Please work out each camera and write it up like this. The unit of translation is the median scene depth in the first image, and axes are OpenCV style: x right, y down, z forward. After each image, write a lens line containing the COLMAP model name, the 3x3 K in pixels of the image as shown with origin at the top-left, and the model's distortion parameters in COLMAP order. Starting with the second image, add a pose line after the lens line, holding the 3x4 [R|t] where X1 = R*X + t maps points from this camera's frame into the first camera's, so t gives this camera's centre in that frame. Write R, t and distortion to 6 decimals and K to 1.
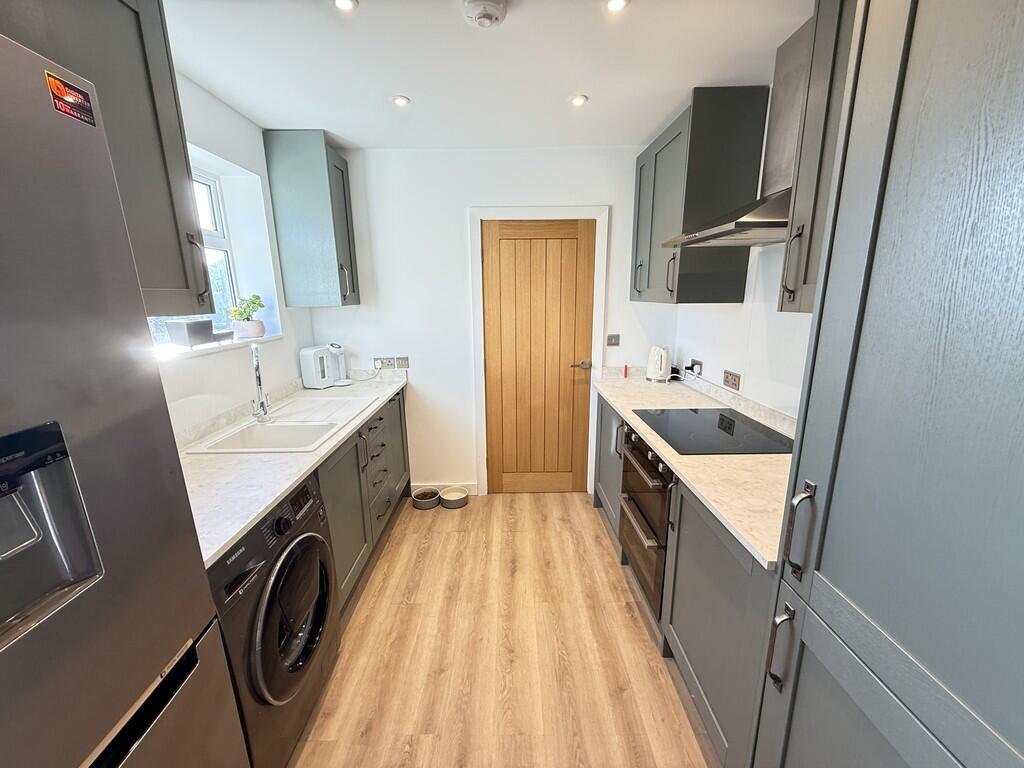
lens RADIAL K [[408.8, 0, 512.1], [0, 408.8, 385.5], [0, 0, 1]] dist [0.000626, 0.000730]
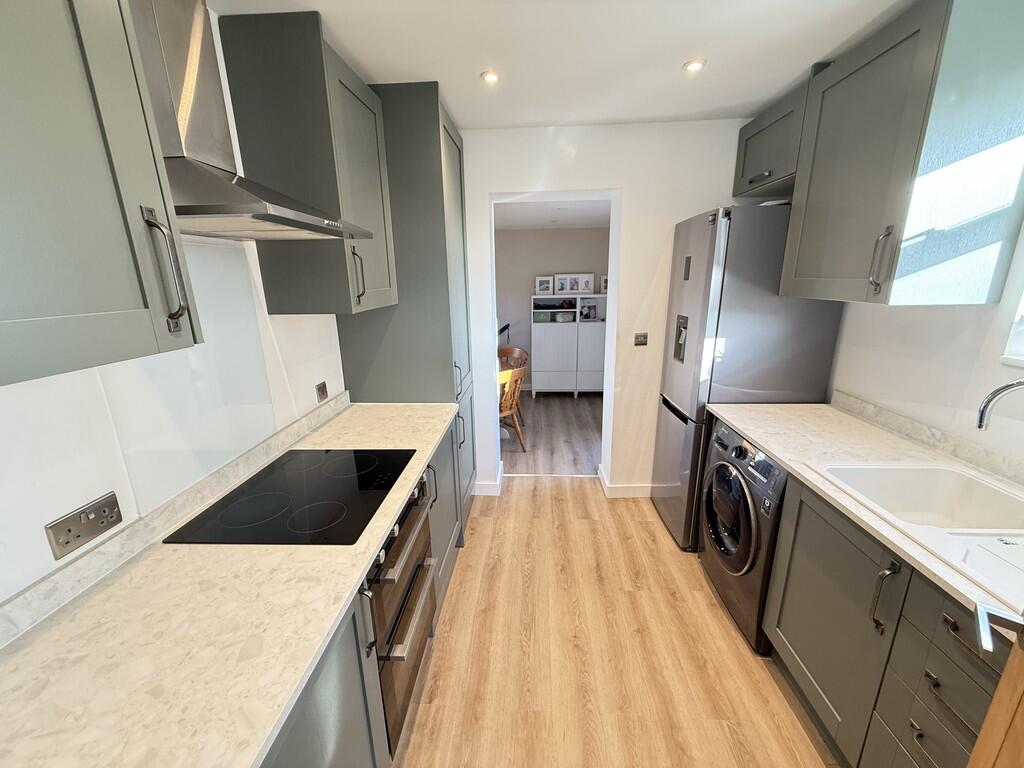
lens RADIAL K [[408.8, 0, 510.9], [0, 408.8, 386.3], [0, 0, 1]] dist [0.000626, 0.000730]
pose [[-0.997059, 0.011601, 0.075757, 0.073575], [0.045753, 0.883104, 0.466941, -0.386290], [-0.061485, 0.469034, -0.881037, 1.550948]]
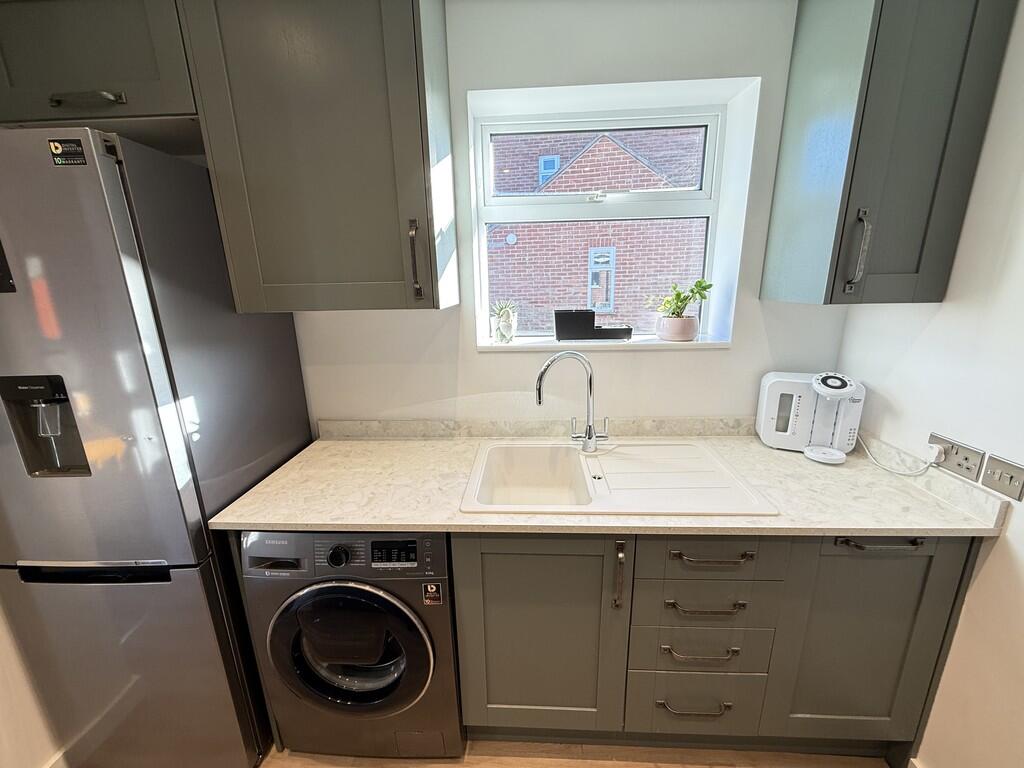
lens RADIAL K [[408.8, 0, 510.7], [0, 408.8, 387.7], [0, 0, 1]] dist [0.000626, 0.000730]
pose [[-0.072155, 0.268193, -0.960659, 0.113445], [-0.197885, 0.940173, 0.277337, -0.222418], [0.977566, 0.210112, -0.014767, 0.921632]]
